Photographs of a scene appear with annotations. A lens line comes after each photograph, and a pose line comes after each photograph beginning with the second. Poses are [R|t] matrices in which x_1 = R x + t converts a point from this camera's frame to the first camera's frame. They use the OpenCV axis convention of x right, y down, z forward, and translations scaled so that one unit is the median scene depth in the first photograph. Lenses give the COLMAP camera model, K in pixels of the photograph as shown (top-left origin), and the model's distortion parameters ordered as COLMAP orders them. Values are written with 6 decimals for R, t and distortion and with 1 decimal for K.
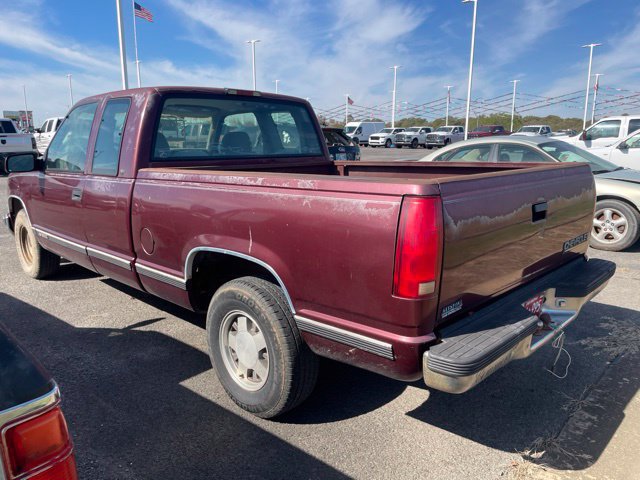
lens RADIAL K [[485.3, 0, 320.8], [0, 485.3, 247.3], [0, 0, 1]] dist [0.090486, -0.119597]
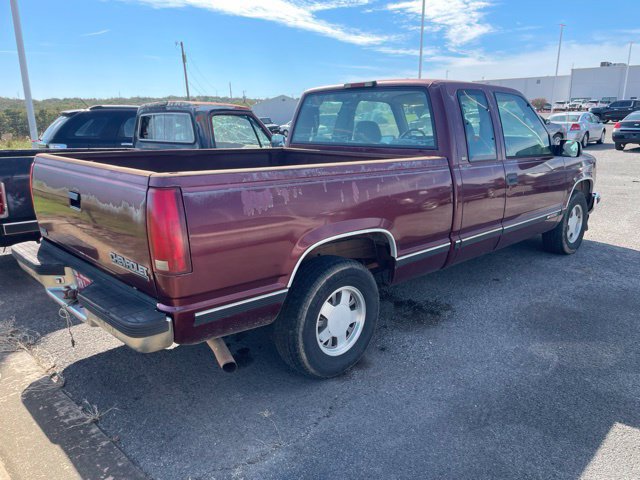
lens RADIAL K [[485.3, 0, 320.8], [0, 485.3, 247.3], [0, 0, 1]] dist [0.090486, -0.119597]
pose [[-0.031160, 0.254112, -0.966673, 1.331231], [-0.208571, 0.944198, 0.254927, -0.324127], [0.977511, 0.209563, 0.023579, 1.326544]]
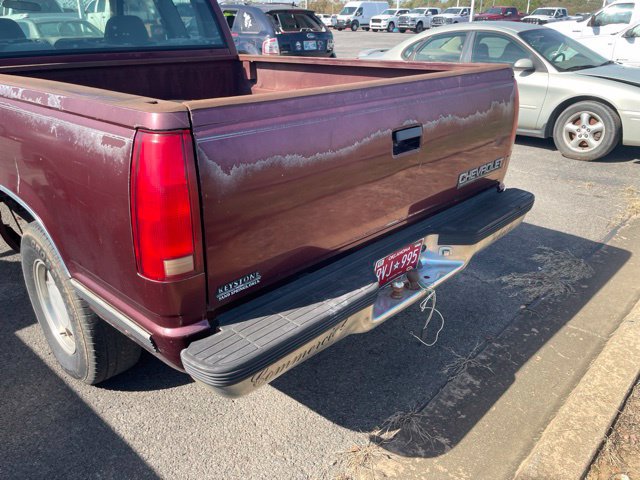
lens RADIAL K [[485.3, 0, 320.8], [0, 485.3, 247.3], [0, 0, 1]] dist [0.090486, -0.119597]
pose [[0.999972, 0.005967, -0.004444, 0.270951], [-0.004898, 0.977597, 0.210429, -0.057906], [0.005600, -0.210402, 0.977599, 0.205294]]
